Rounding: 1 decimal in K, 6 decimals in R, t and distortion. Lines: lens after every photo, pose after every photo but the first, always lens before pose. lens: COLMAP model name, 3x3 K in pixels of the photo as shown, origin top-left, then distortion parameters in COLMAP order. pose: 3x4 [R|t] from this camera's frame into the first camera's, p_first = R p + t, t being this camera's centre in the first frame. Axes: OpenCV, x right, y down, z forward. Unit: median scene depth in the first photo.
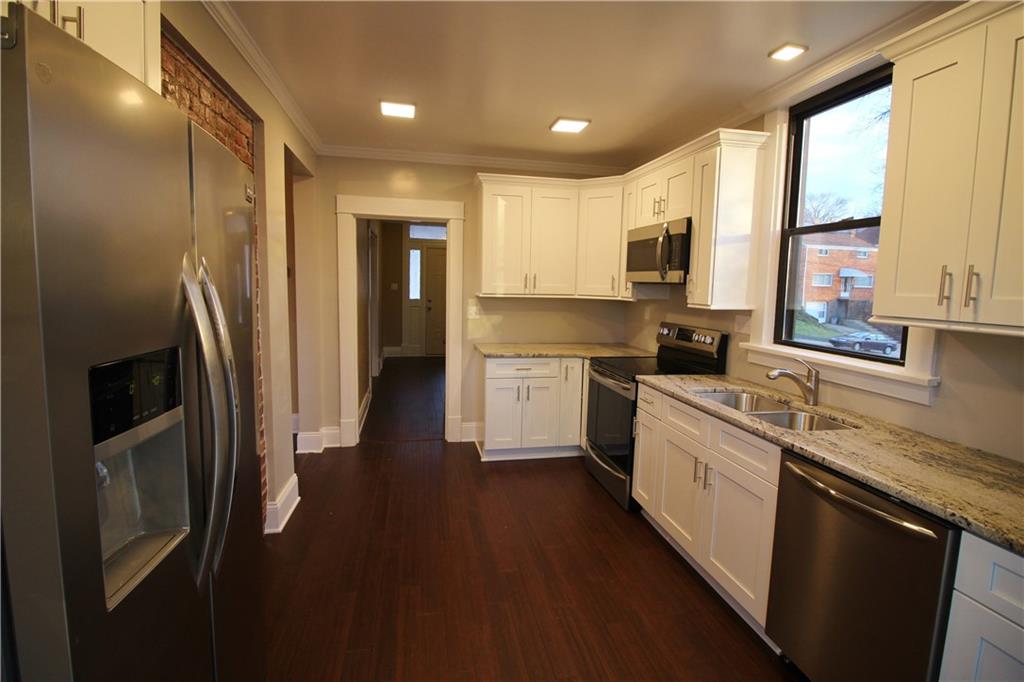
lens RADIAL K [[476.5, 0, 515.0], [0, 476.5, 328.7], [0, 0, 1]] dist [0.002826, -0.013378]
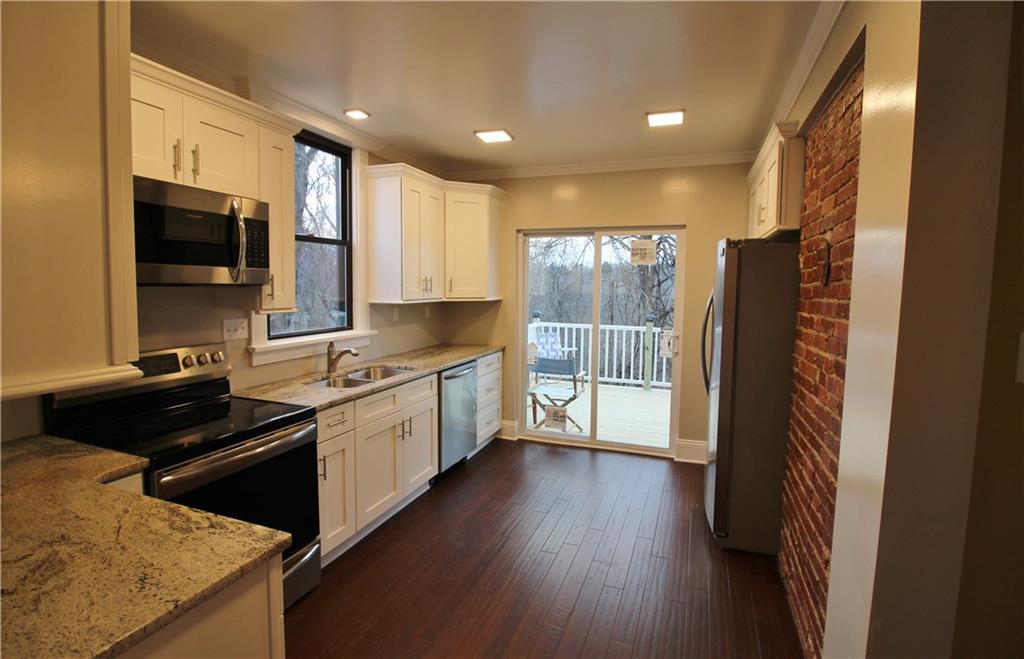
lens RADIAL K [[489.9, 0, 511.3], [0, 489.9, 315.0], [0, 0, 1]] dist [0.000406, -0.013398]
pose [[-0.838974, -0.064903, 0.540287, -0.475218], [0.023306, 0.987666, 0.154834, -0.176679], [-0.543672, 0.142494, -0.827113, 1.602081]]
